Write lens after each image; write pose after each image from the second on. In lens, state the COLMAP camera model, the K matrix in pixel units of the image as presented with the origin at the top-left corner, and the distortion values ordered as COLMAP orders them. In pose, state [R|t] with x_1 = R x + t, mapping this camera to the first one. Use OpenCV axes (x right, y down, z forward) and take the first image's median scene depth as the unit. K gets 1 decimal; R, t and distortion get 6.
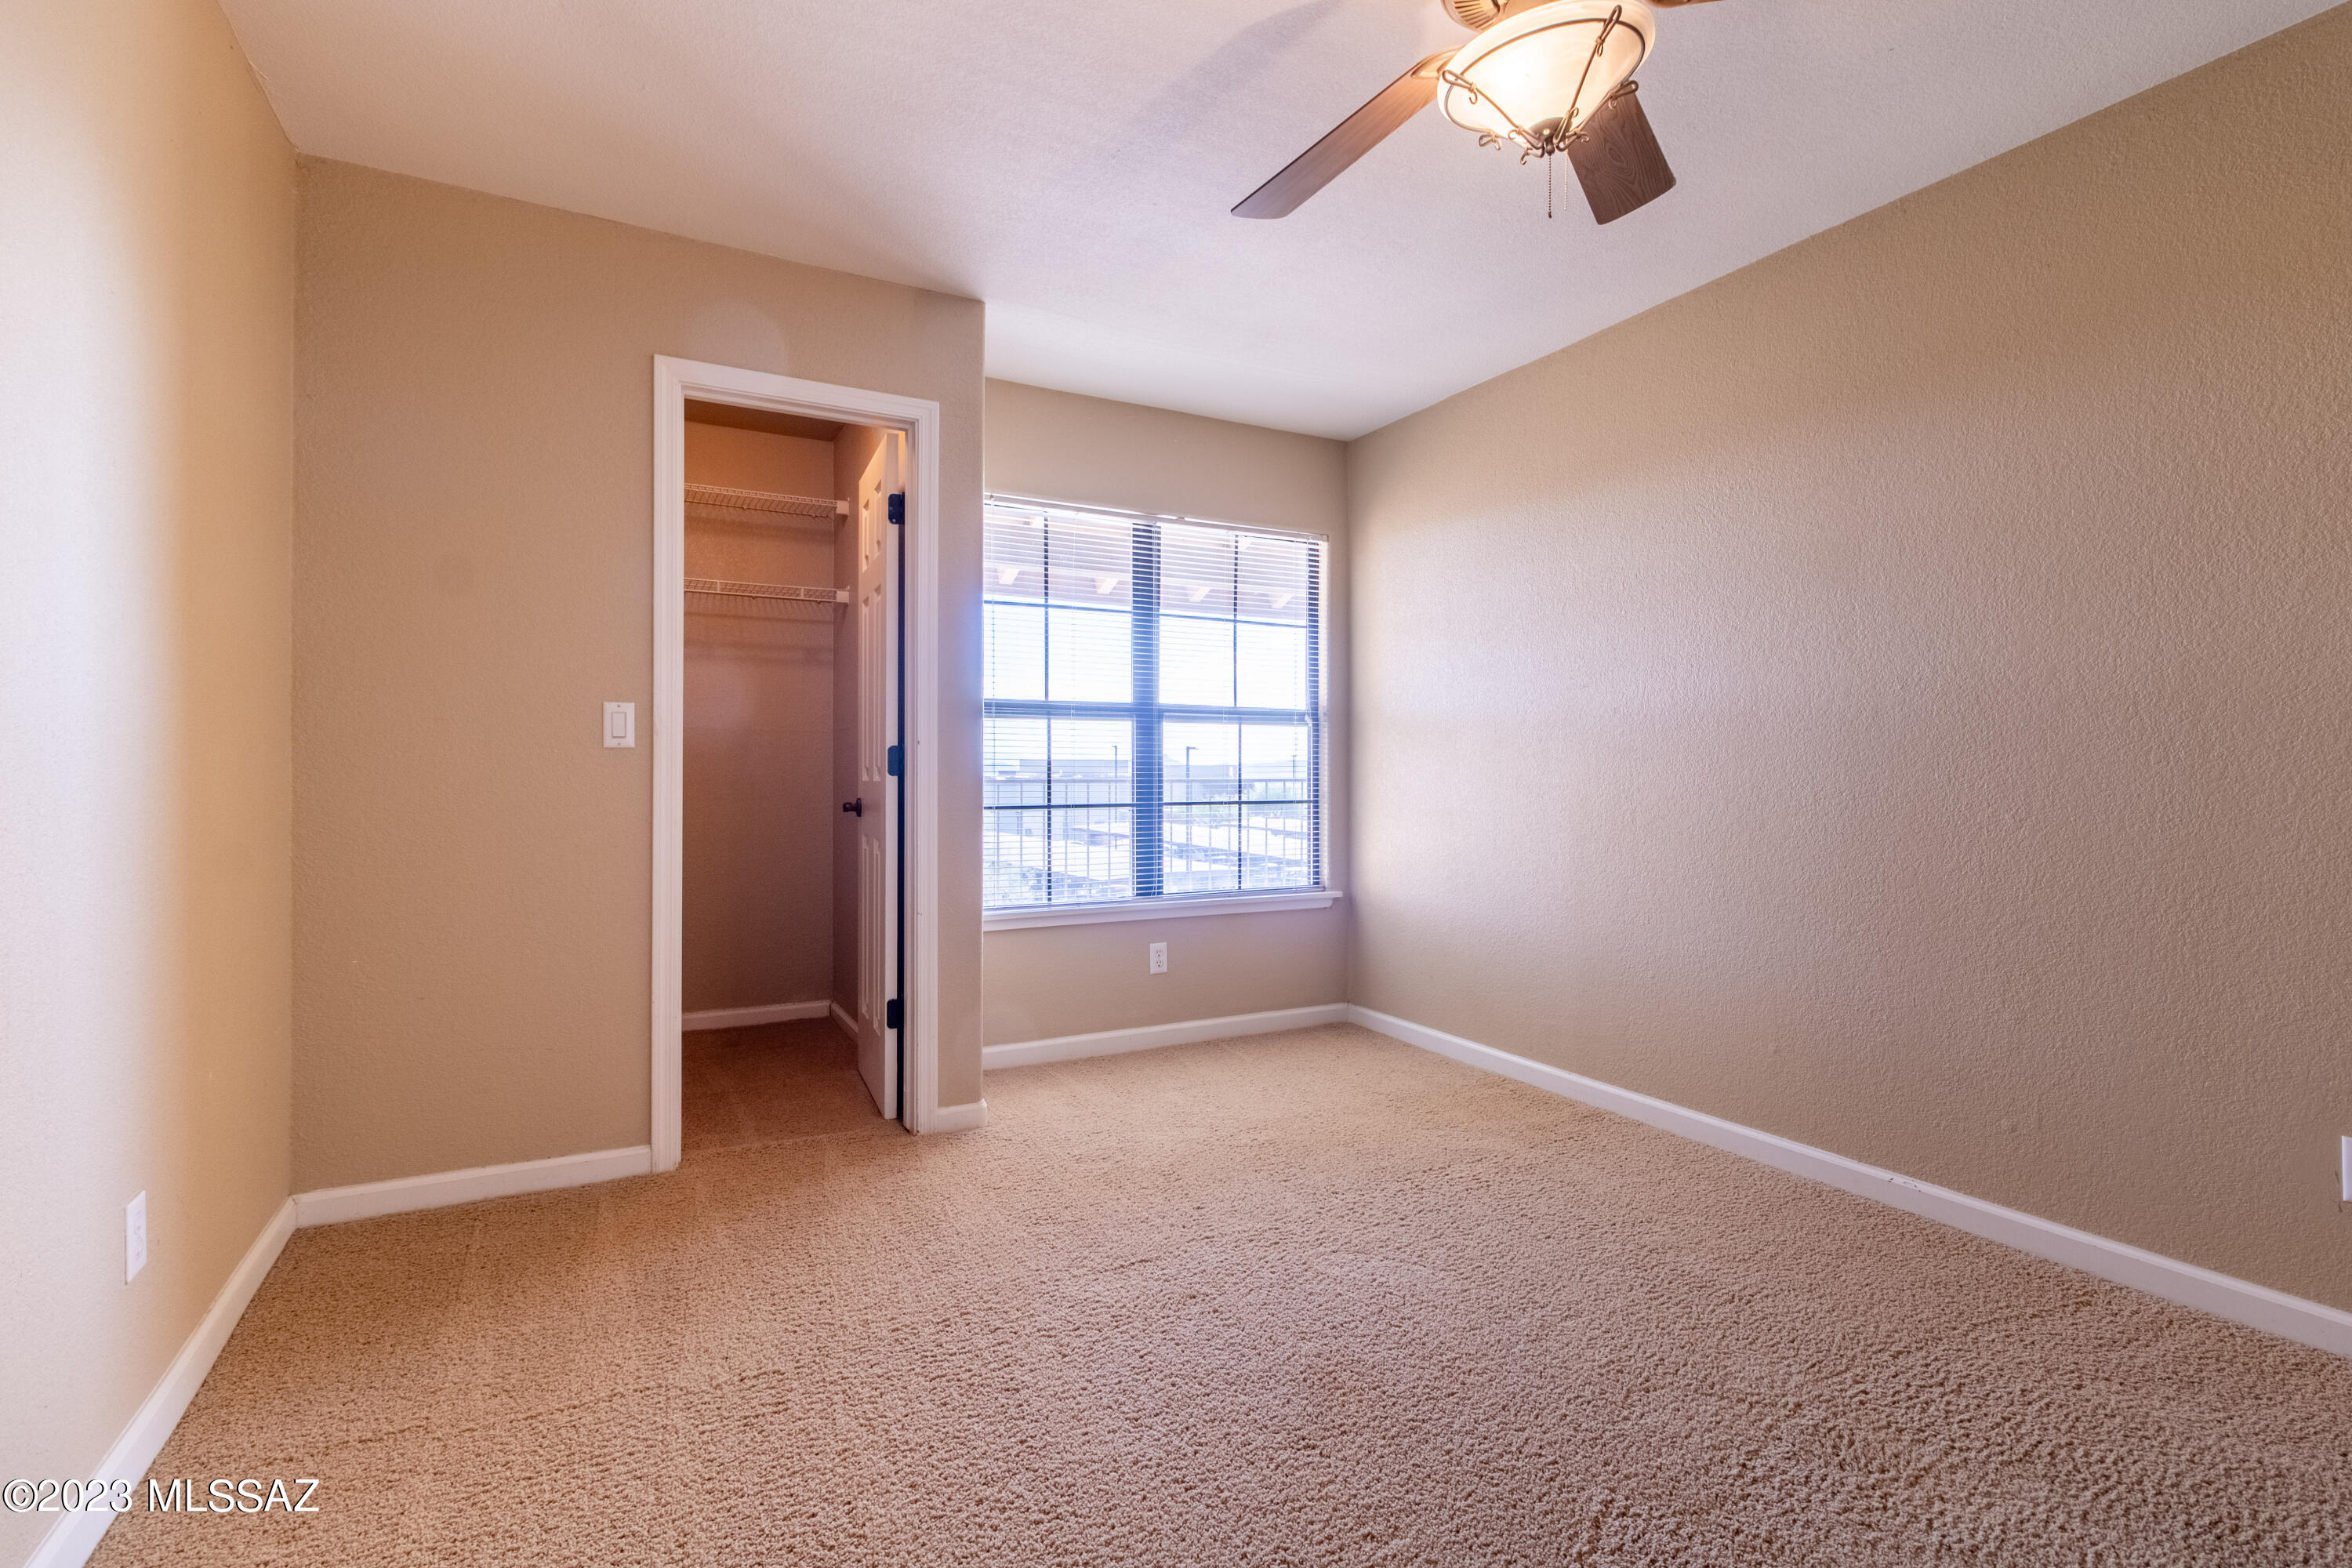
lens RADIAL K [[1113.5, 0, 1186.1], [0, 1113.5, 773.0], [0, 0, 1]] dist [0.000364, 0.001407]
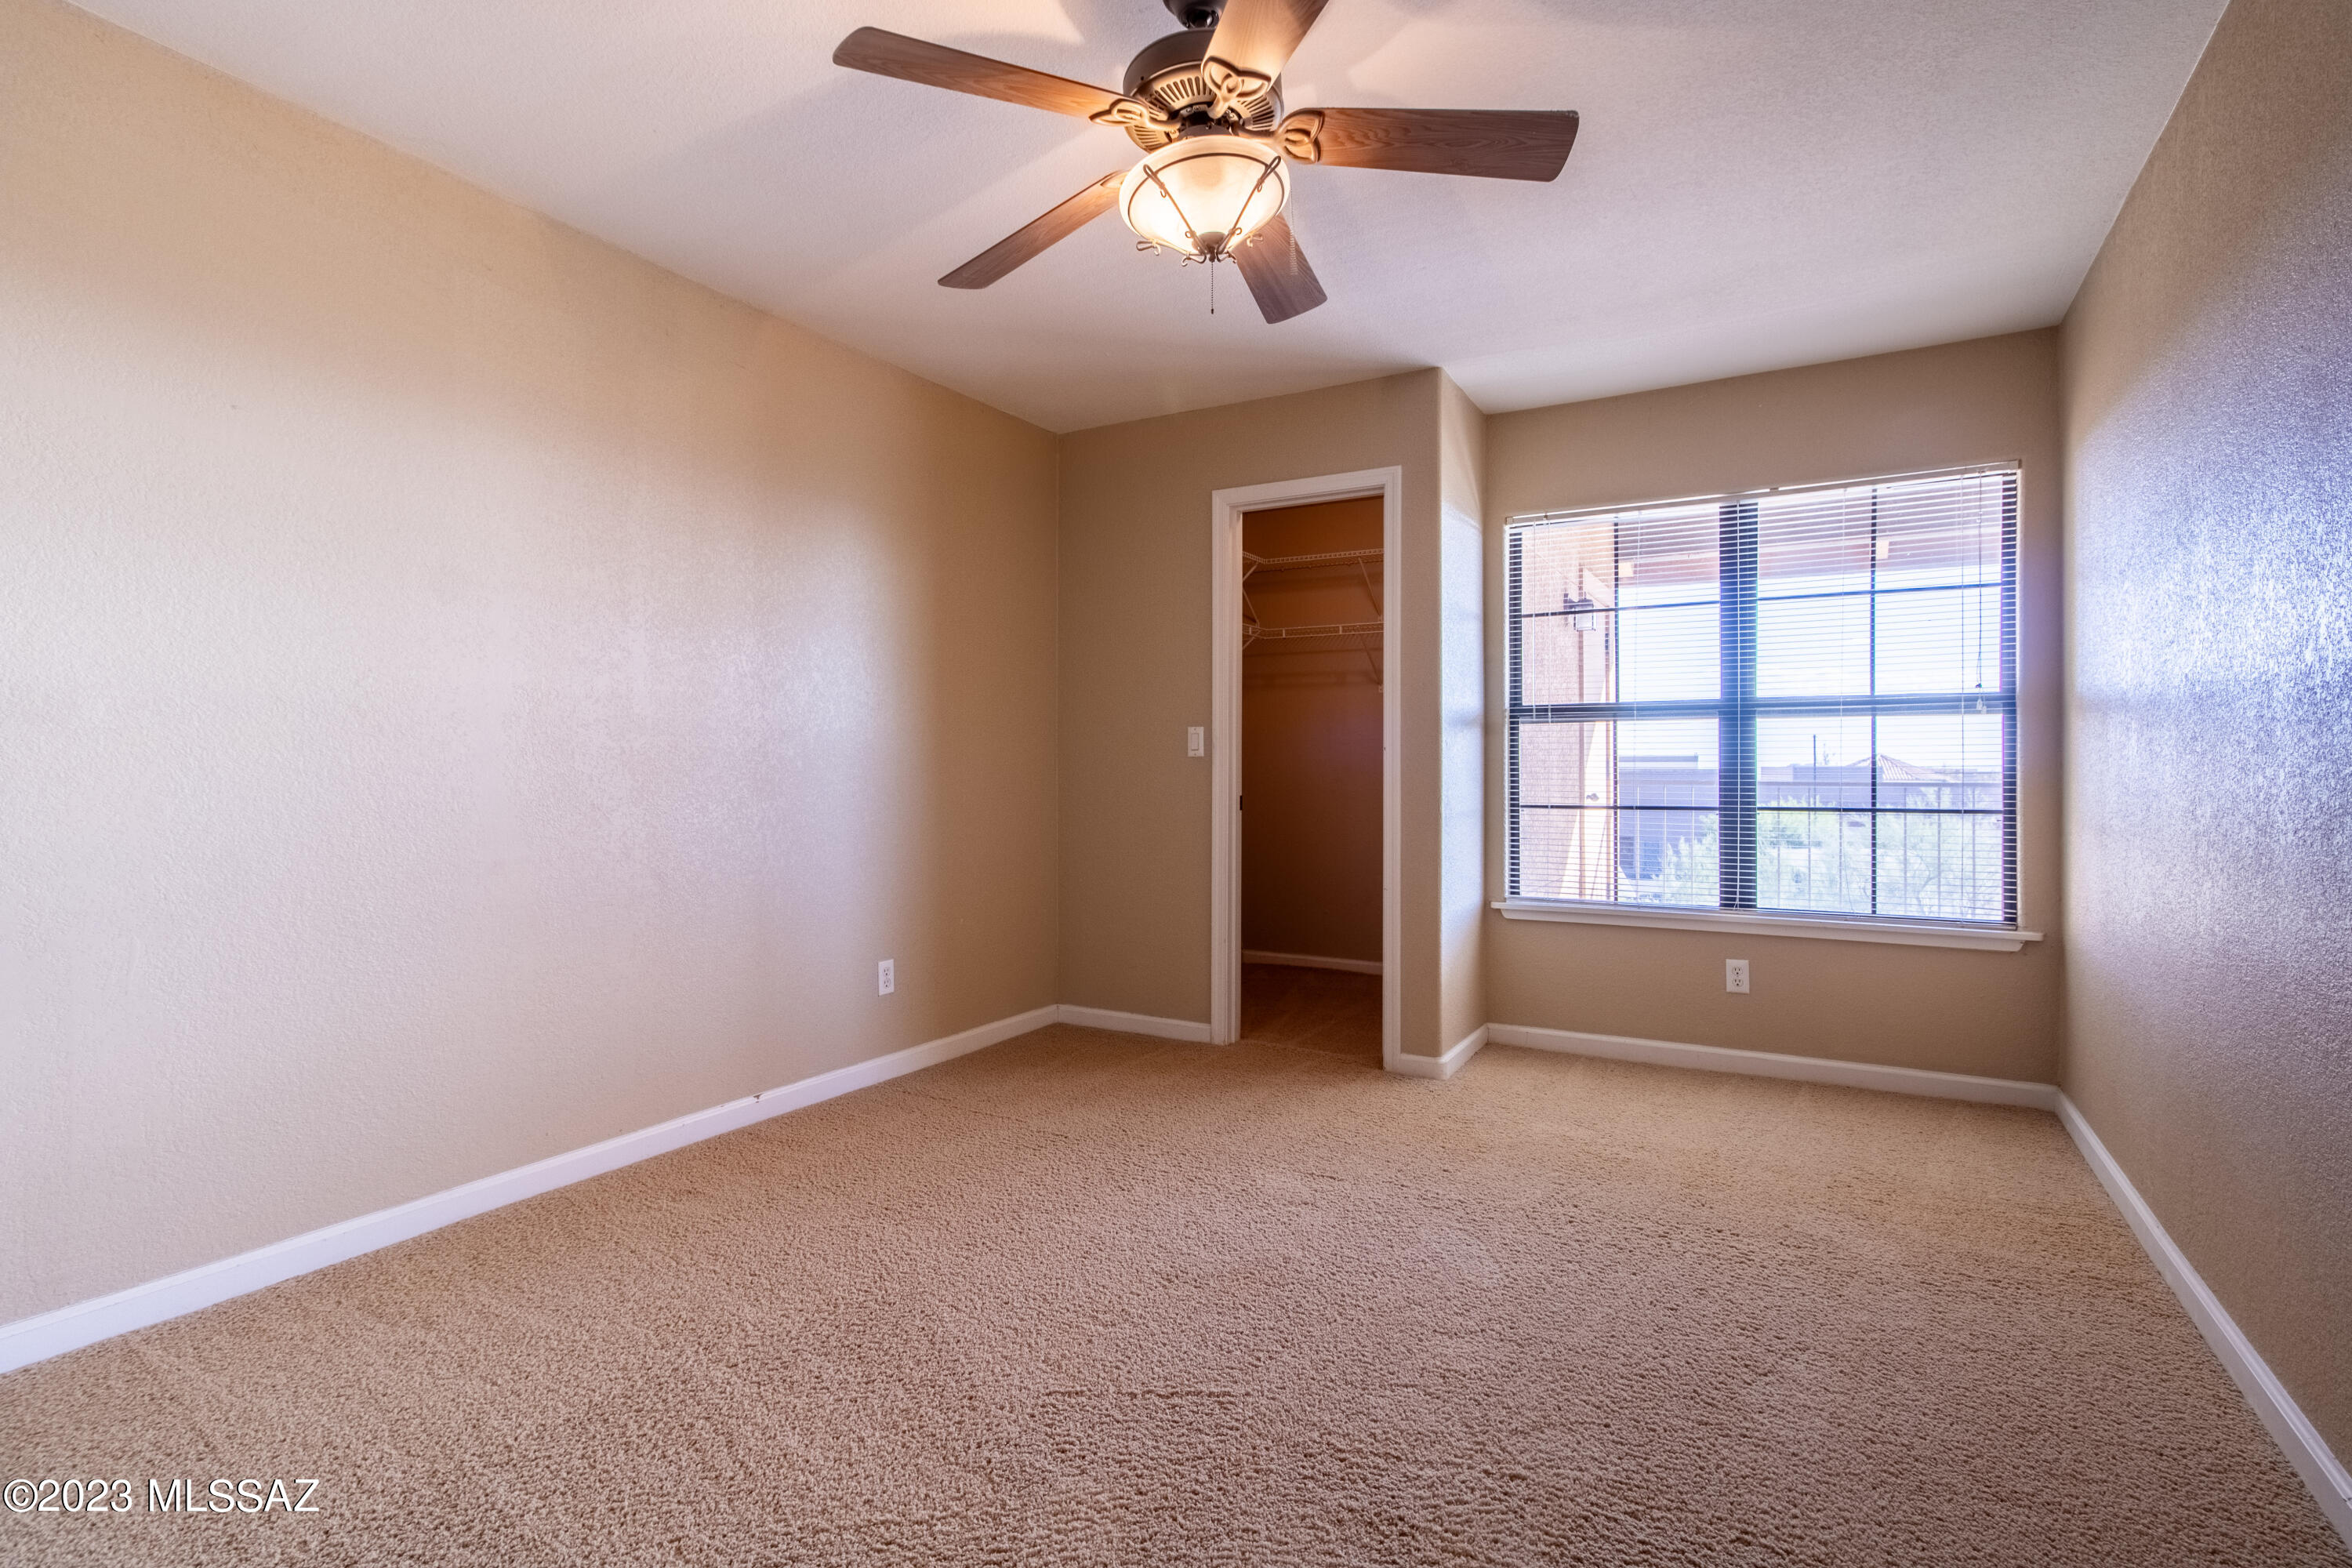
lens RADIAL K [[1113.5, 0, 1173.3], [0, 1113.5, 777.2], [0, 0, 1]] dist [0.000364, 0.001407]
pose [[0.523271, 0.007485, -0.852133, 0.509319], [0.000111, 0.999961, 0.008852, -0.005848], [0.852166, -0.004727, 0.523250, 0.122271]]
